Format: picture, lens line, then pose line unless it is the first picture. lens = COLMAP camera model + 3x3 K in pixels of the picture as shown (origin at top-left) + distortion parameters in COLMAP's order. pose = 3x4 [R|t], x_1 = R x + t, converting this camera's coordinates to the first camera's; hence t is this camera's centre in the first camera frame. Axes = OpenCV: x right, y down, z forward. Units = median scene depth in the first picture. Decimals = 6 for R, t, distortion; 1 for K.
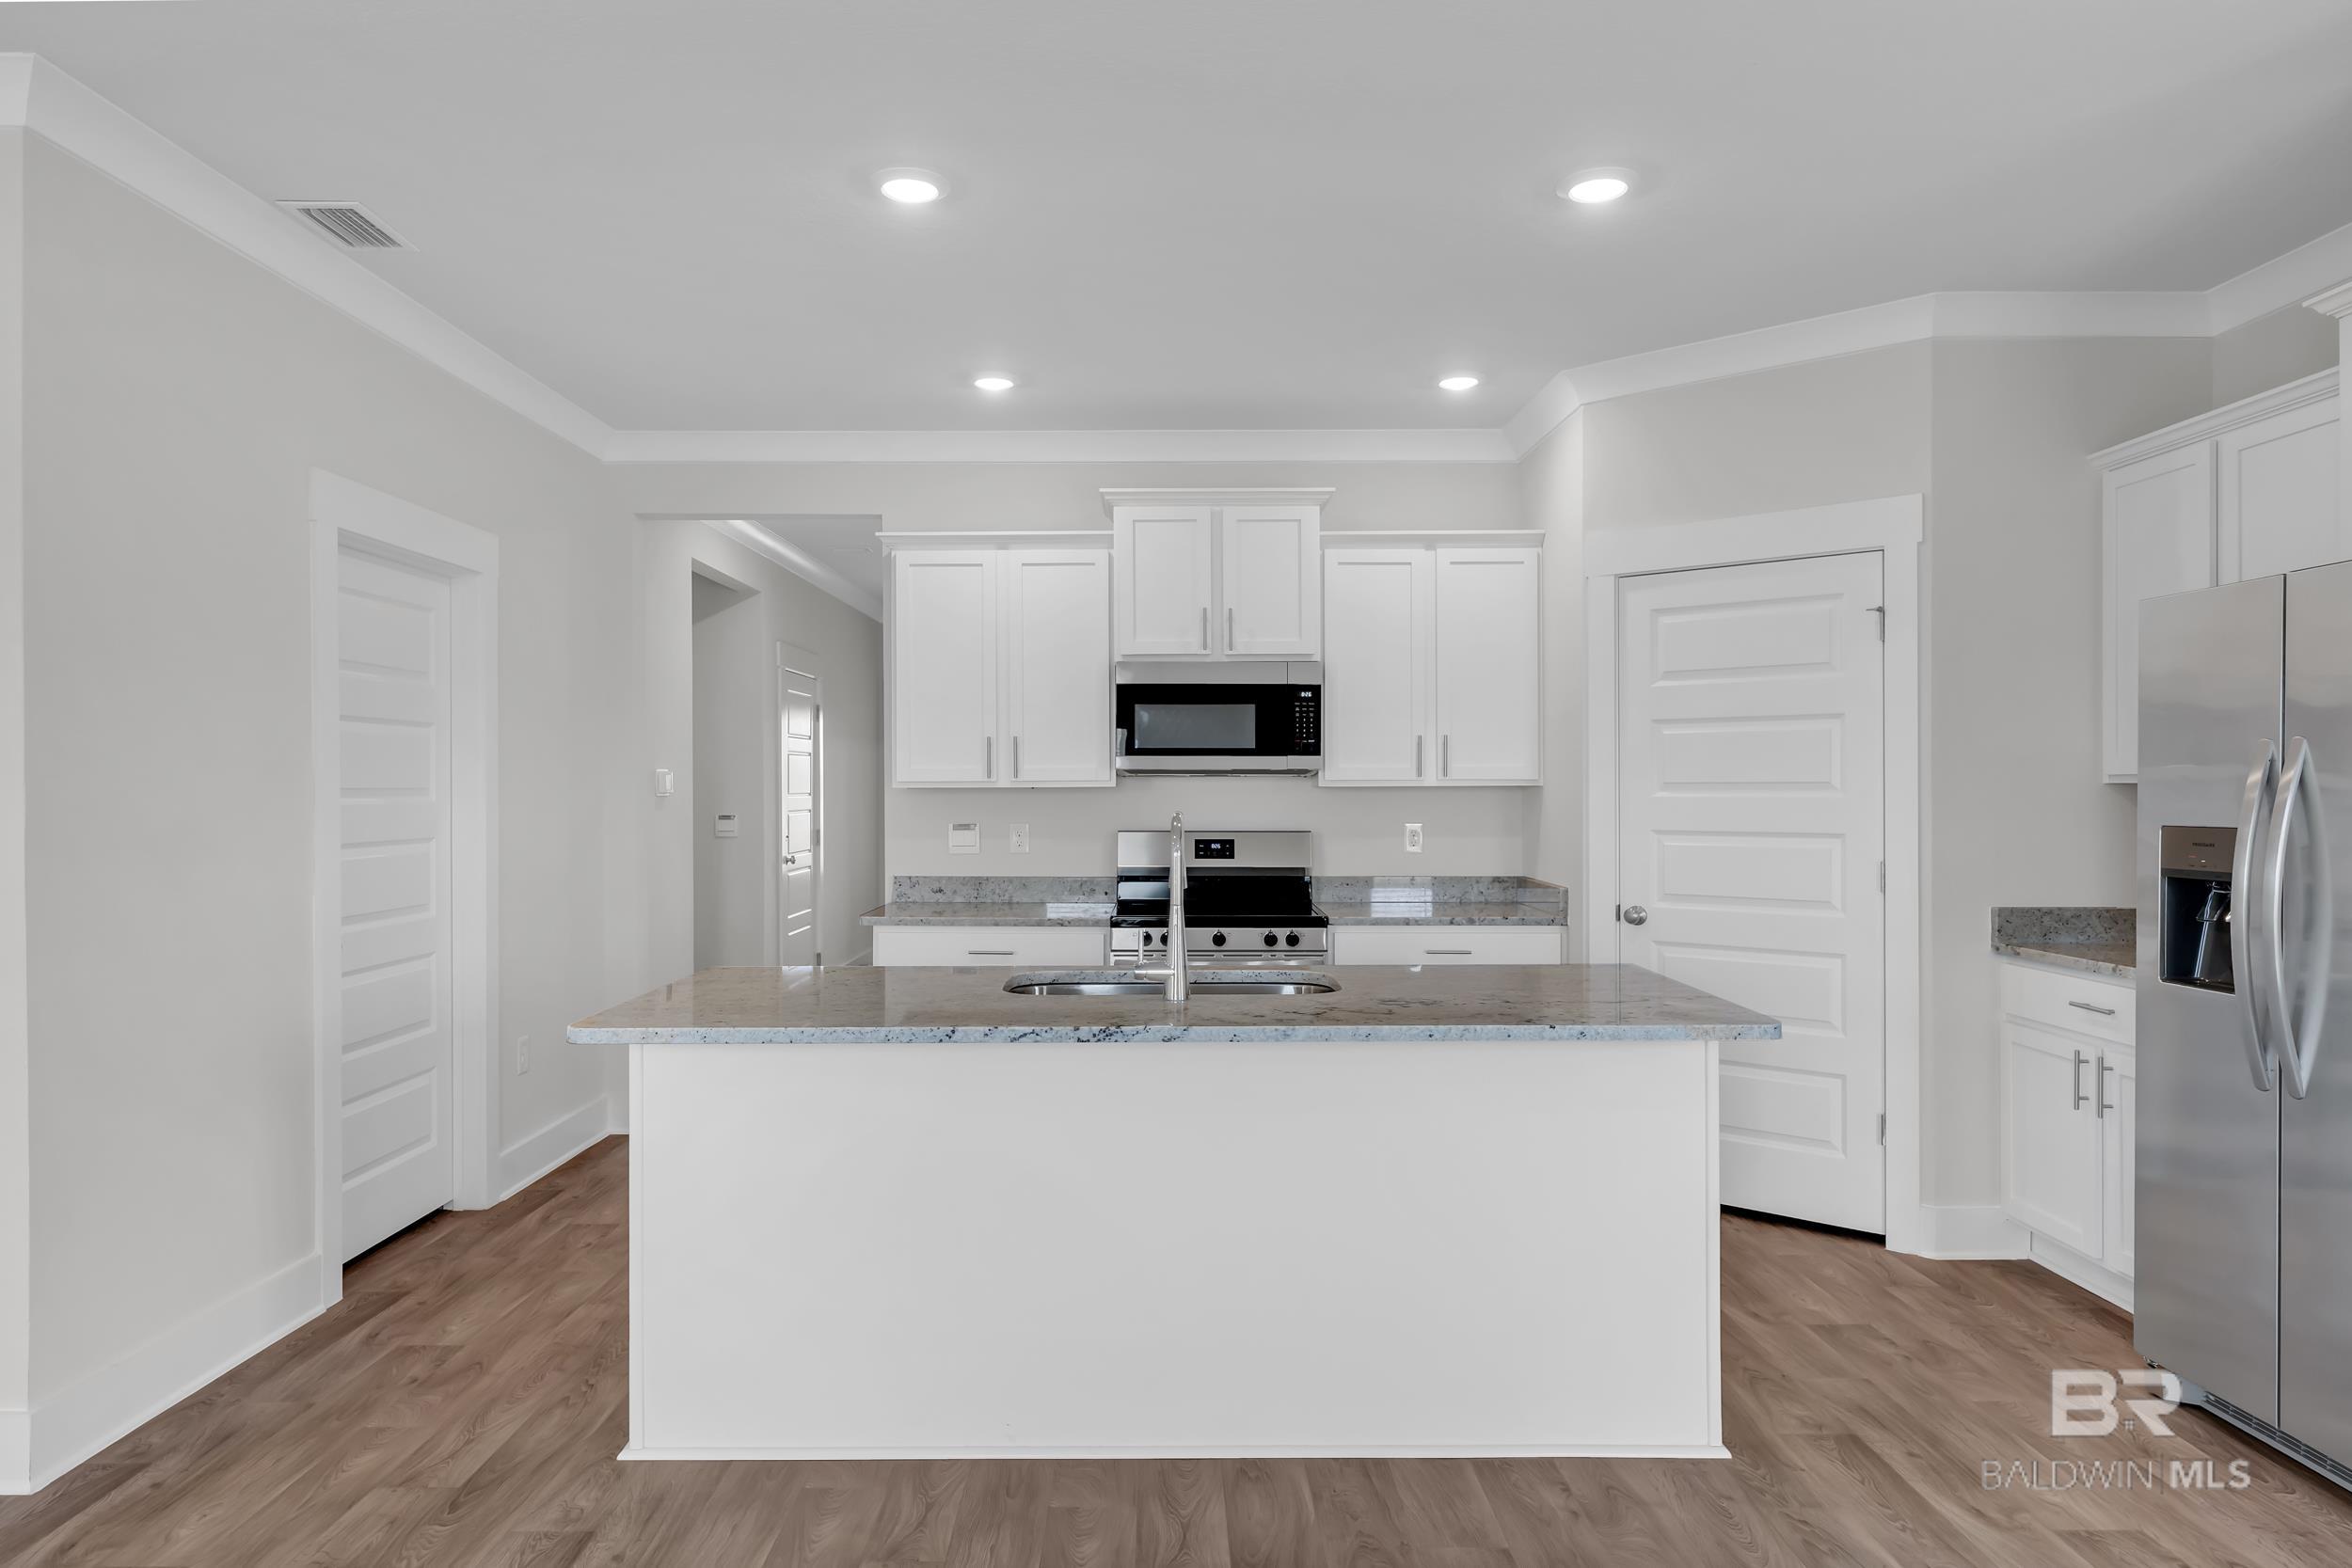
lens RADIAL K [[1454.7, 0, 1171.7], [0, 1454.7, 795.1], [0, 0, 1]] dist [0.006216, -0.001473]
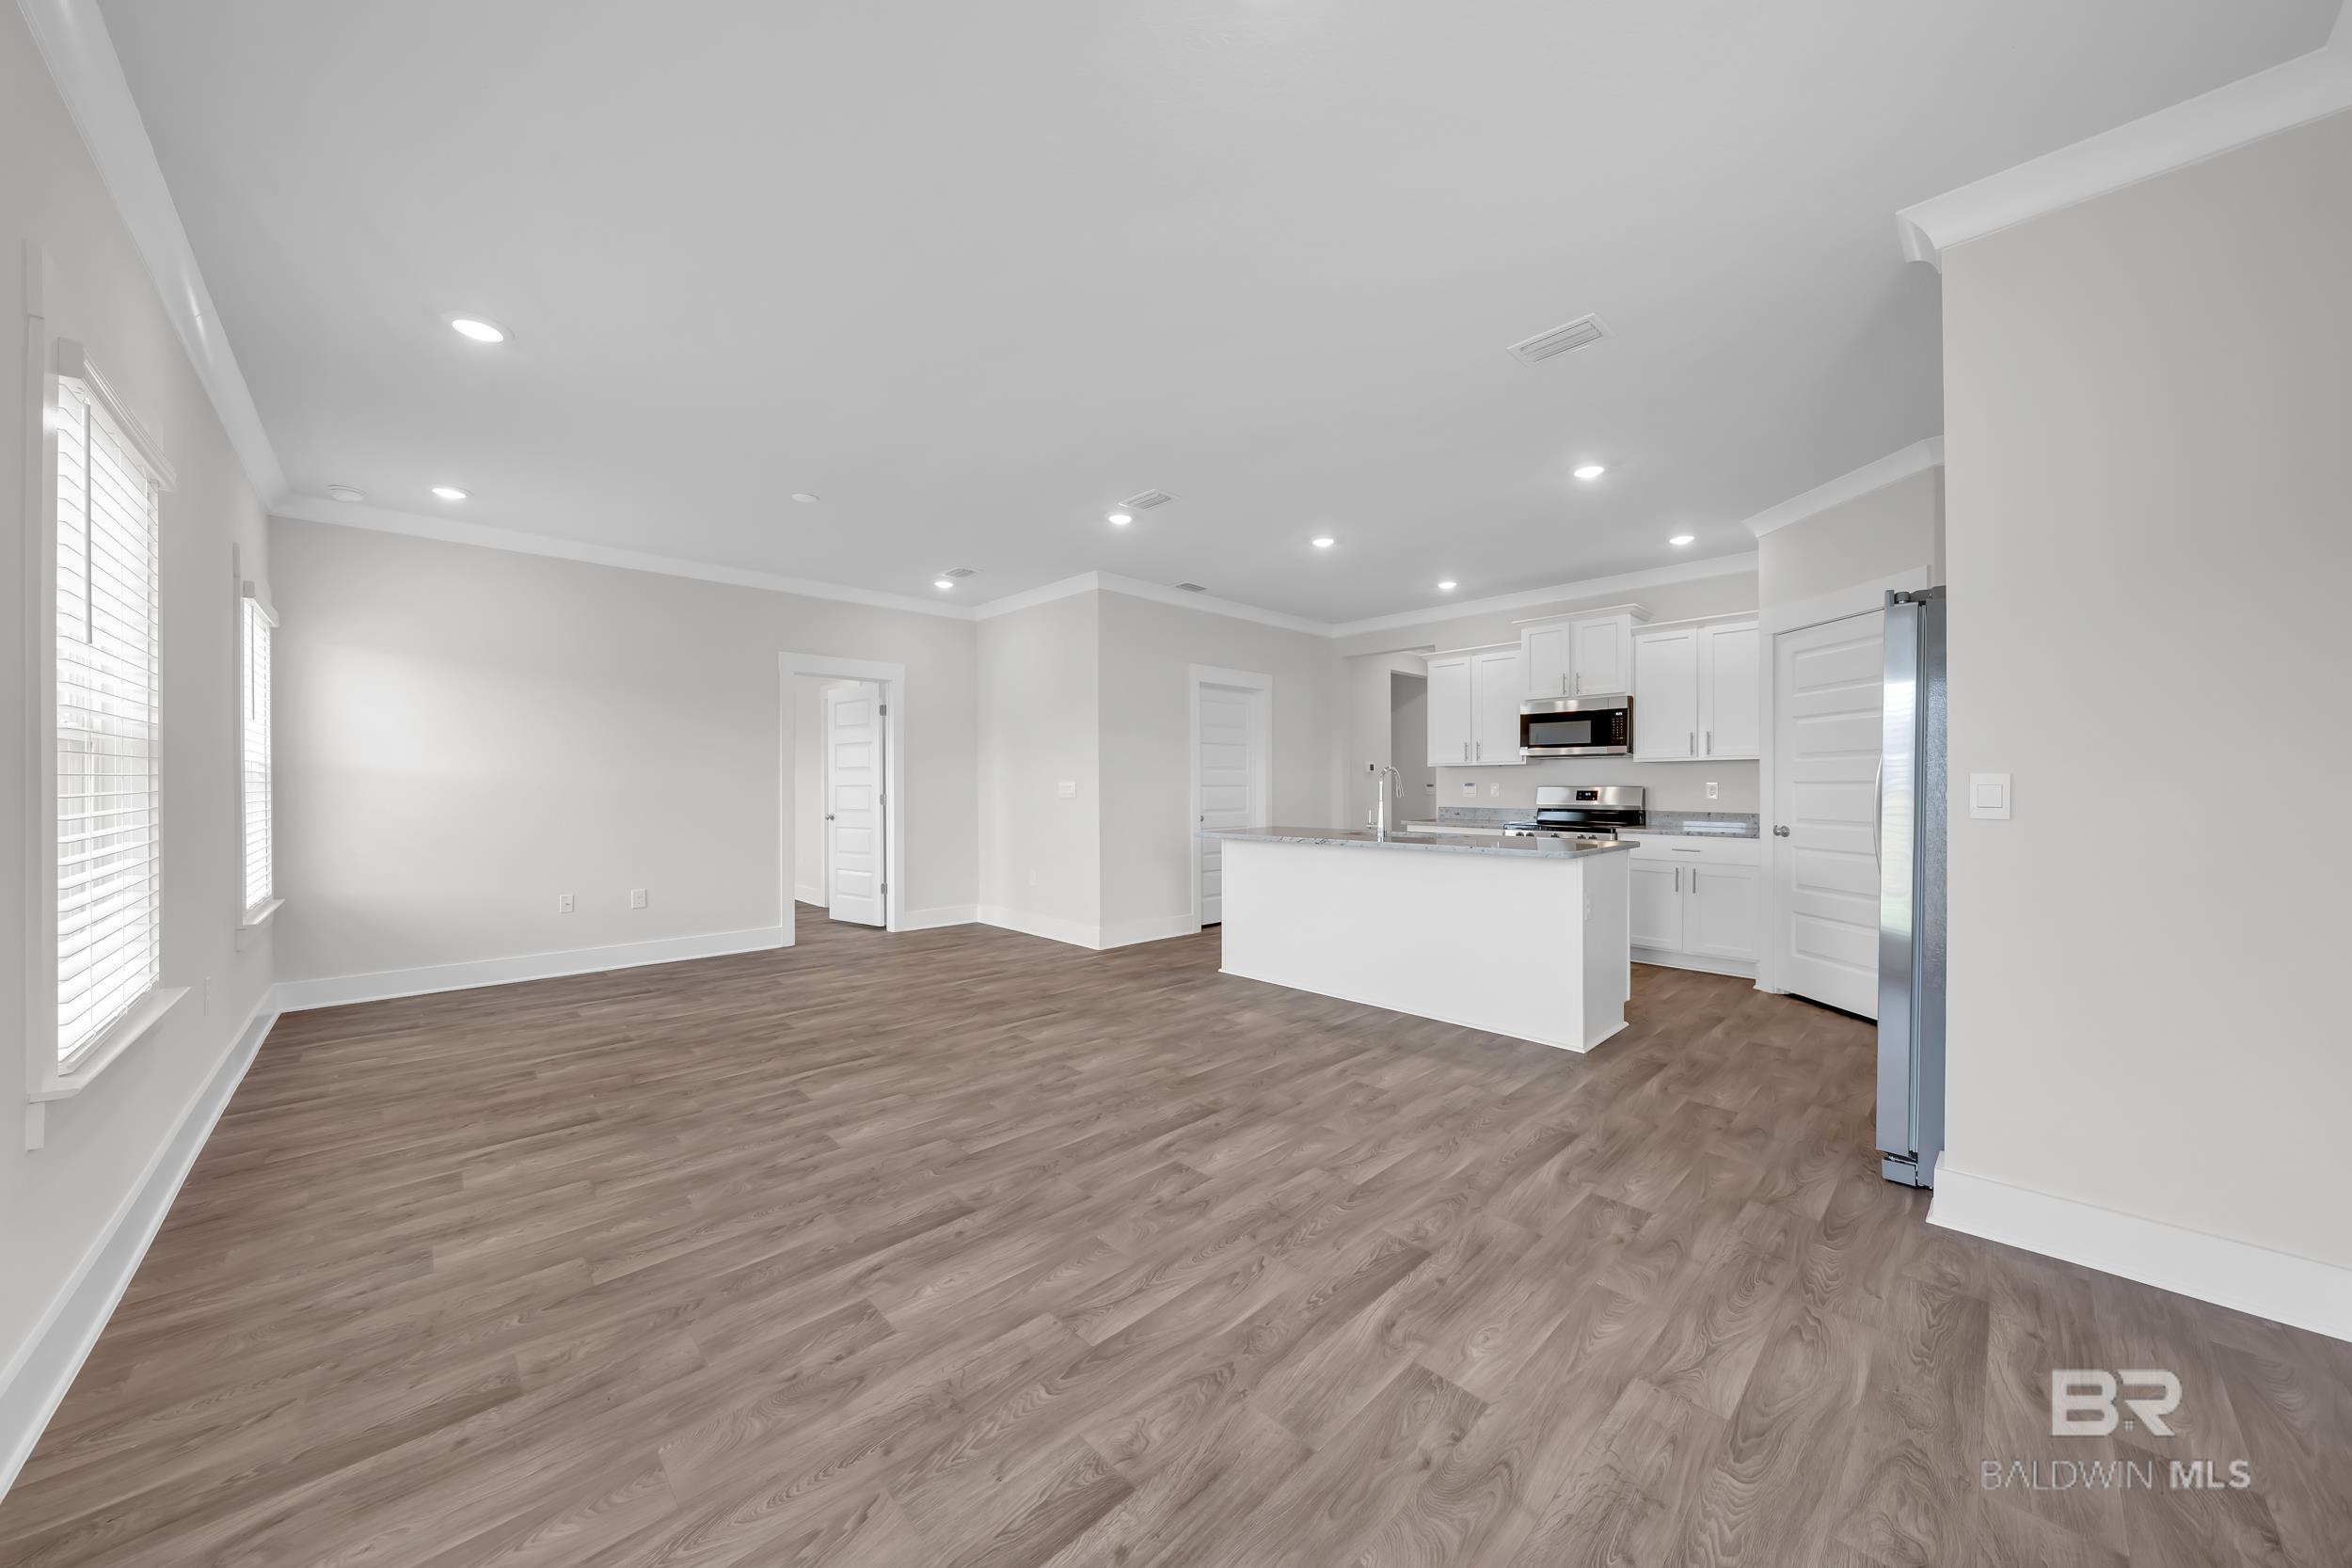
lens RADIAL K [[807.3, 0, 1173.7], [0, 807.3, 790.5], [0, 0, 1]] dist [0.000577, -0.000011]
pose [[0.688259, 0.005295, -0.725446, 0.458978], [-0.006080, 0.999980, 0.001530, 0.033686], [0.725440, 0.003358, 0.688277, -0.155663]]
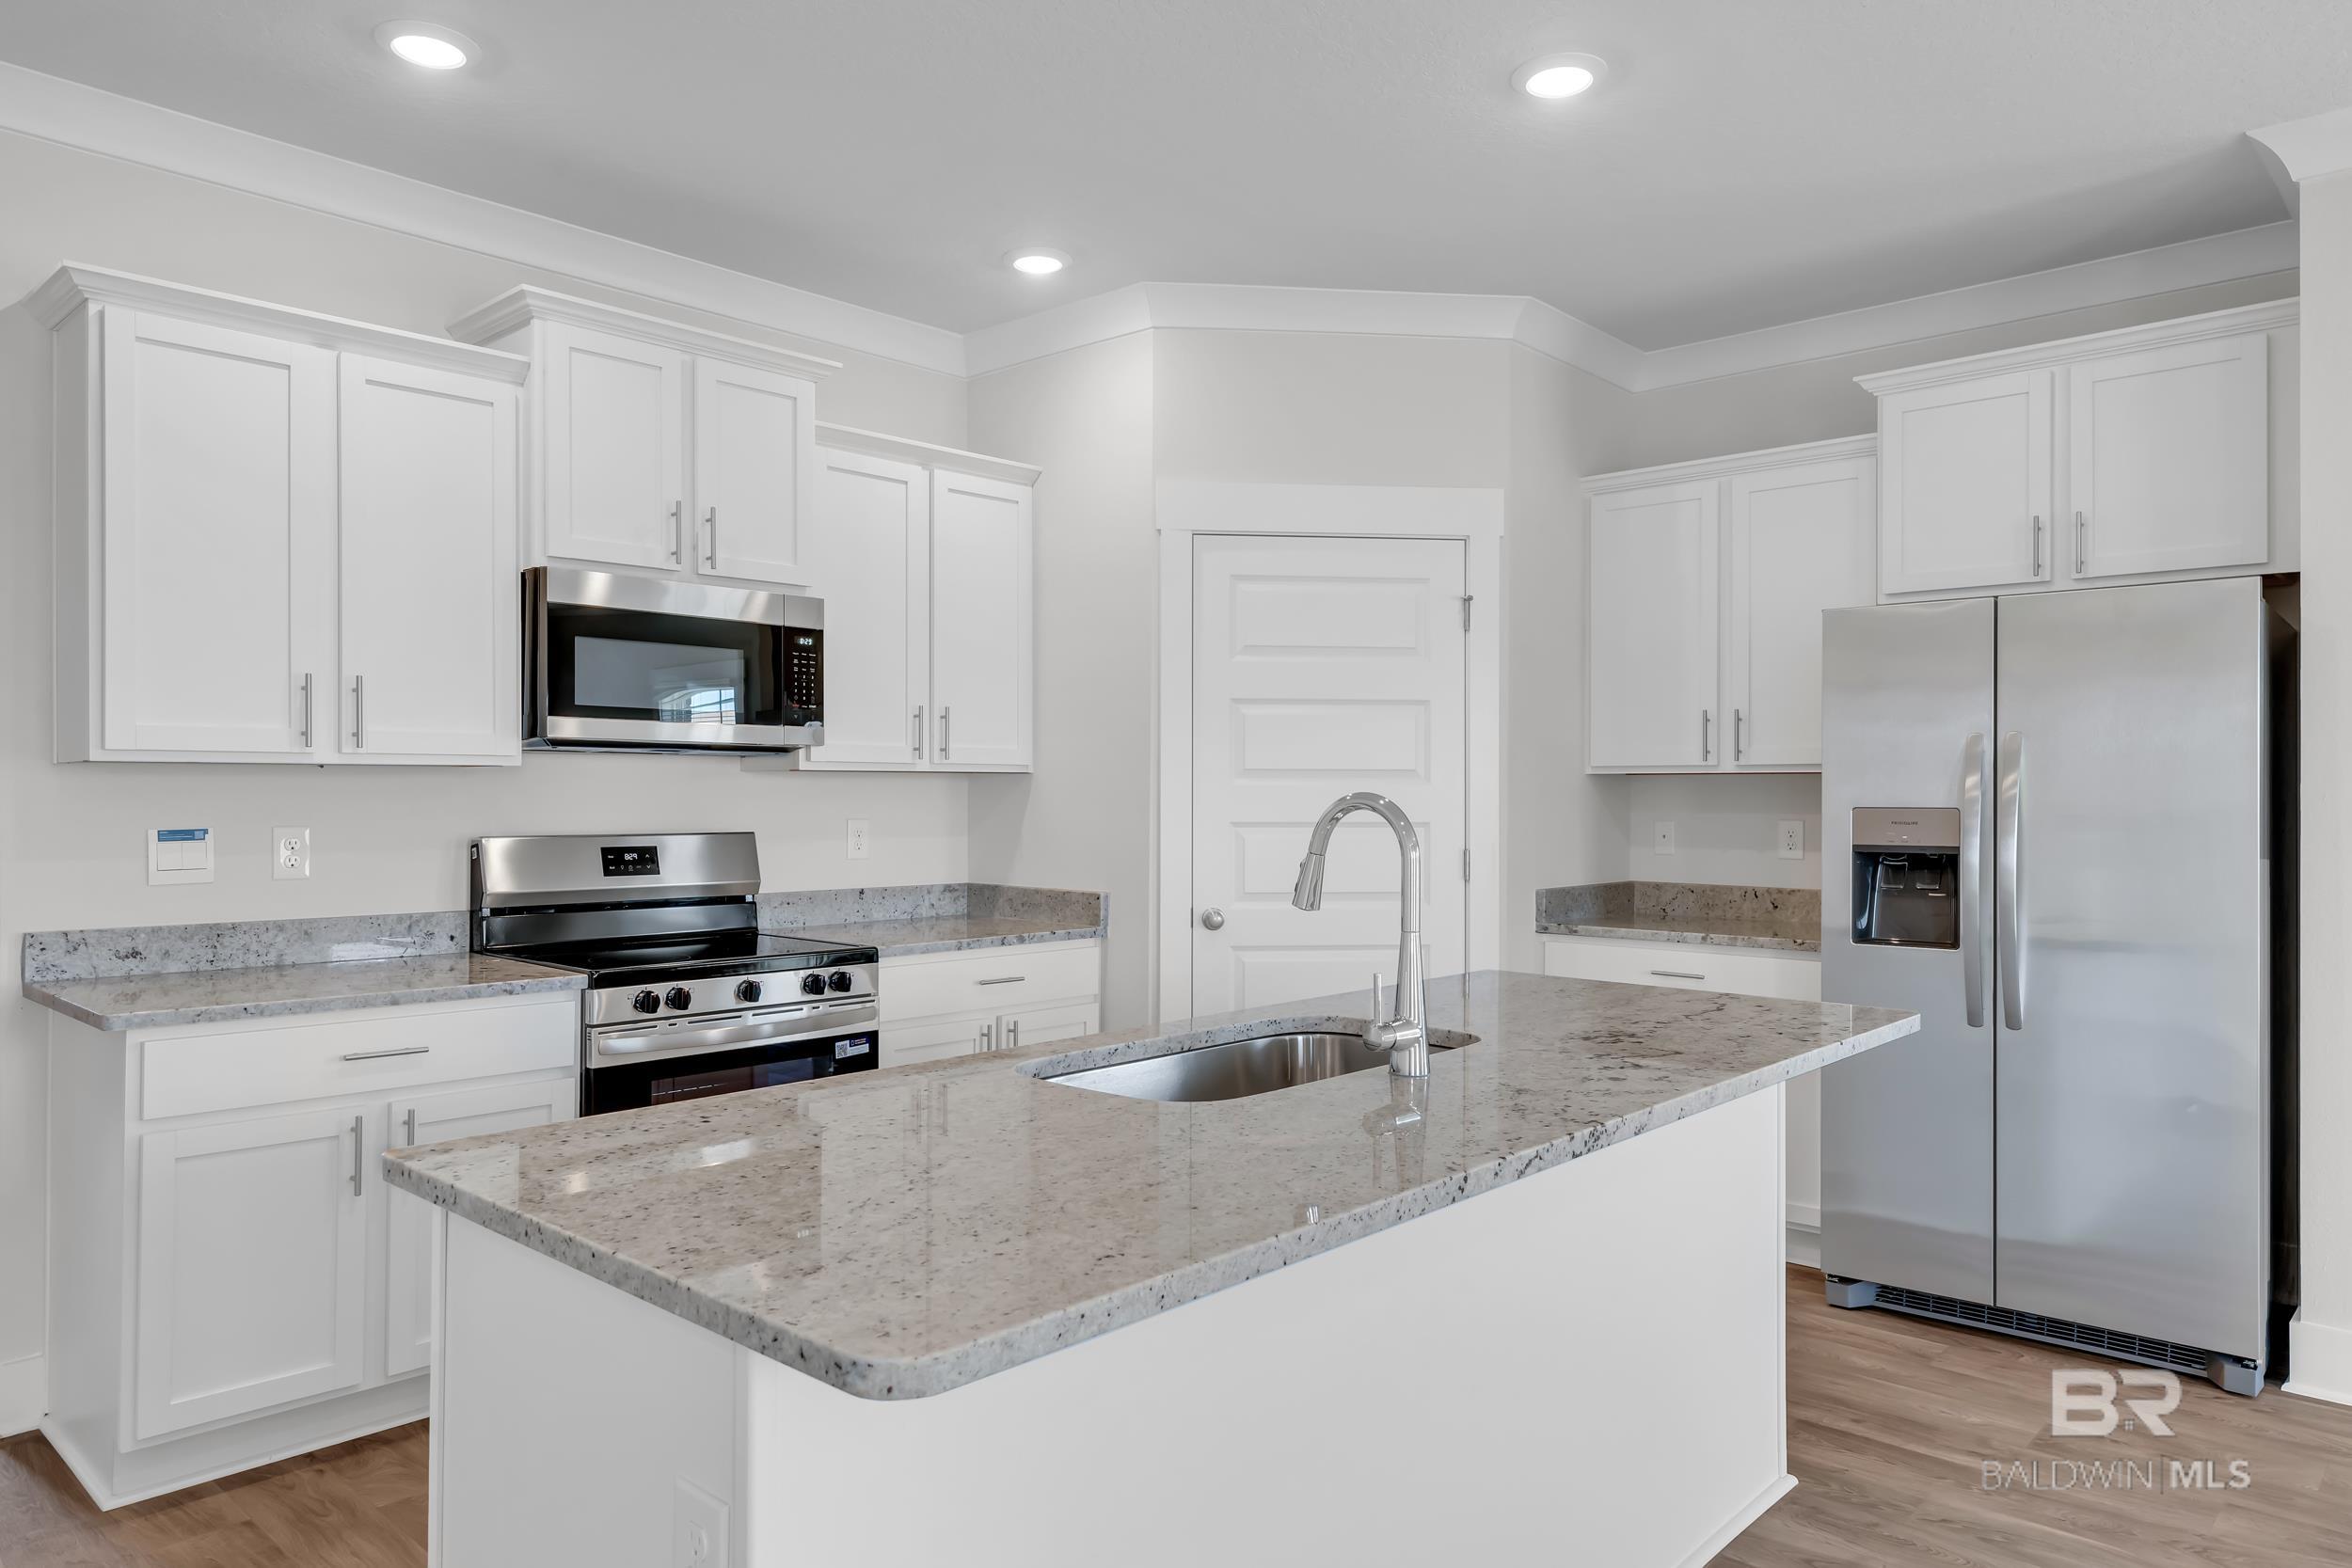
lens RADIAL K [[1521.5, 0, 1186.5], [0, 1521.5, 789.7], [0, 0, 1]] dist [0.000480, 0.001149]
pose [[0.670180, 0.004177, 0.742186, -0.340205], [-0.000135, 0.999985, -0.005507, 0.008303], [-0.742198, 0.003591, 0.670171, 0.355021]]
